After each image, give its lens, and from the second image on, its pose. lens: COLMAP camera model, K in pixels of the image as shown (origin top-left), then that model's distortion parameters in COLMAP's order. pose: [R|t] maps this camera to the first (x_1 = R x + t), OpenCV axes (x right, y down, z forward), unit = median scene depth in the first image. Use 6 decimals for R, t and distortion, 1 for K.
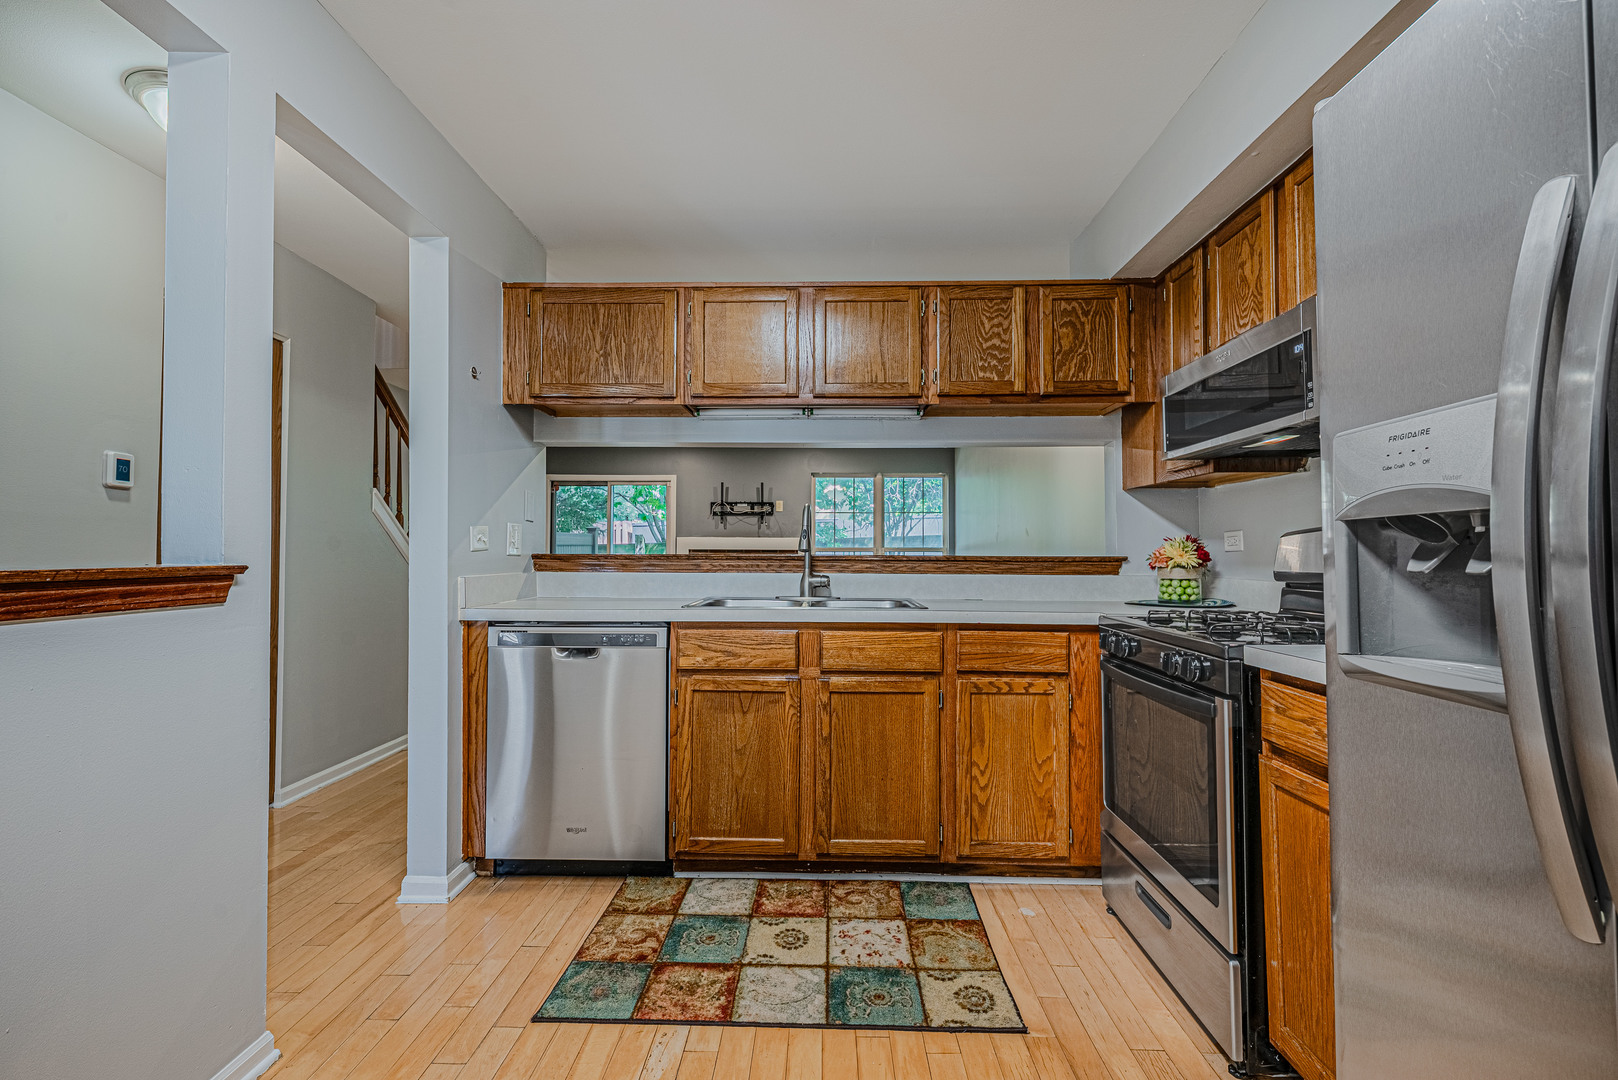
lens RADIAL K [[732.4, 0, 805.1], [0, 732.4, 542.8], [0, 0, 1]] dist [-0.001198, -0.000665]
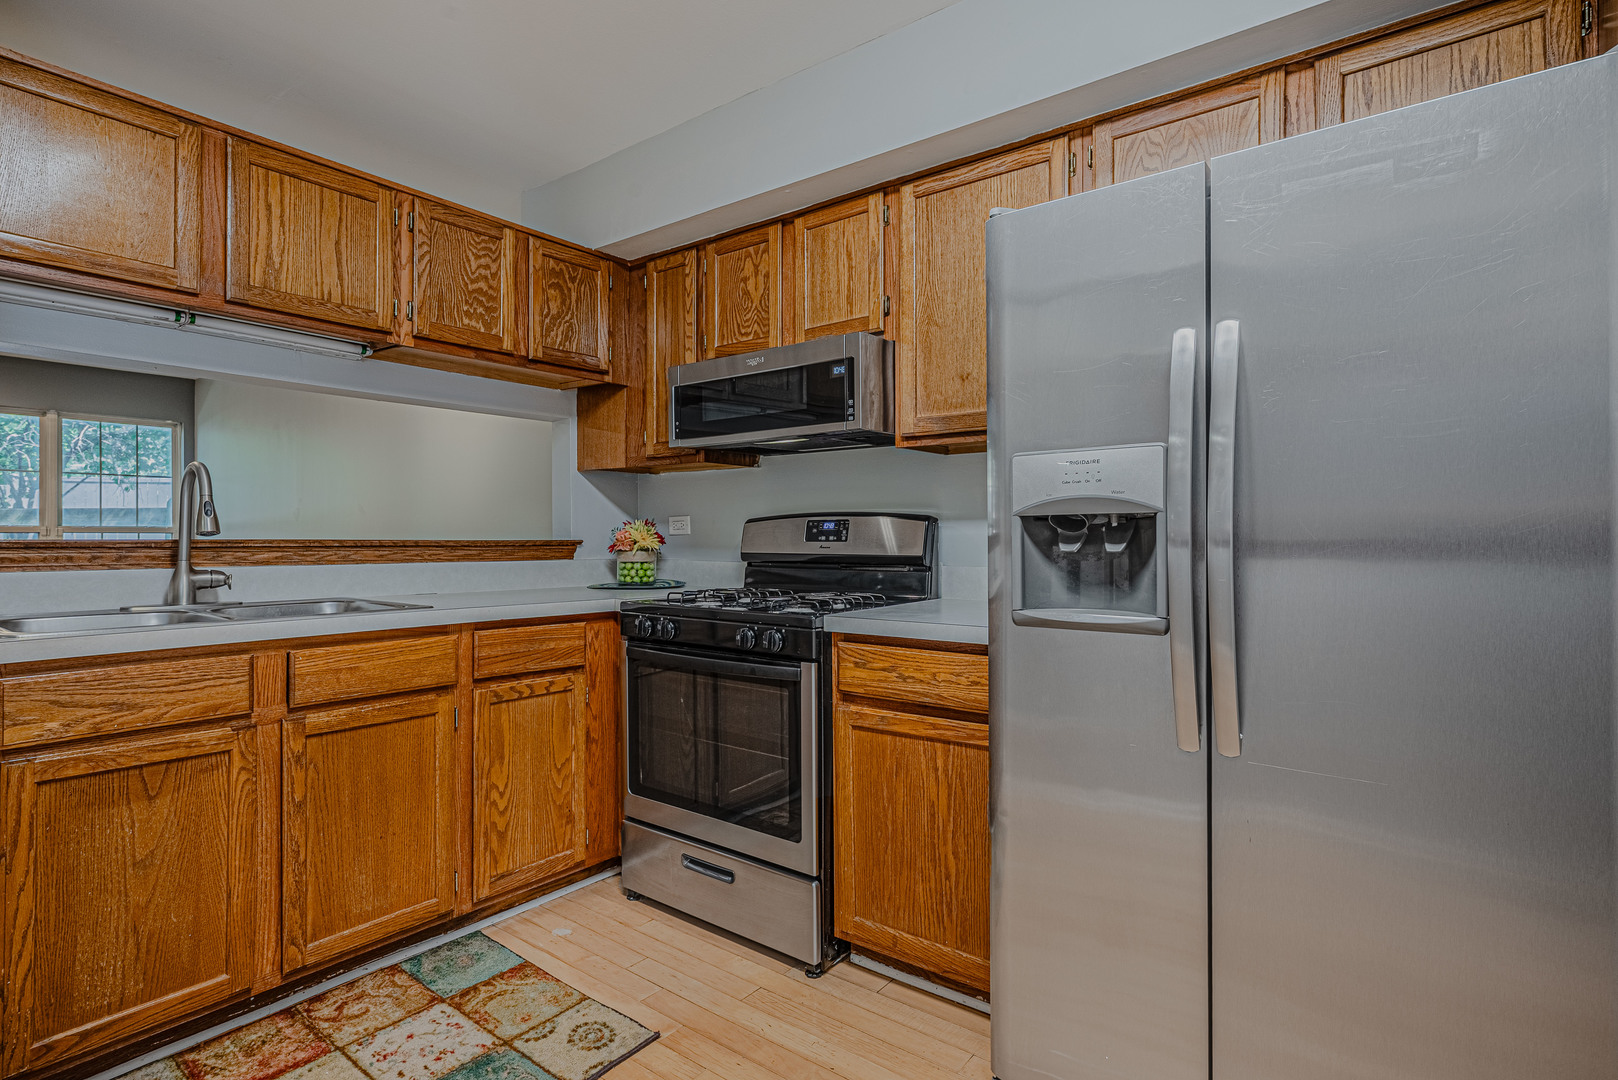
lens RADIAL K [[809.2, 0, 806.8], [0, 809.2, 543.1], [0, 0, 1]] dist [-0.000768, 0.001318]
pose [[0.588822, -0.008224, 0.808221, -0.306226], [-0.011701, 0.999757, 0.018698, -0.000749], [-0.808178, -0.020466, 0.588582, 0.162568]]
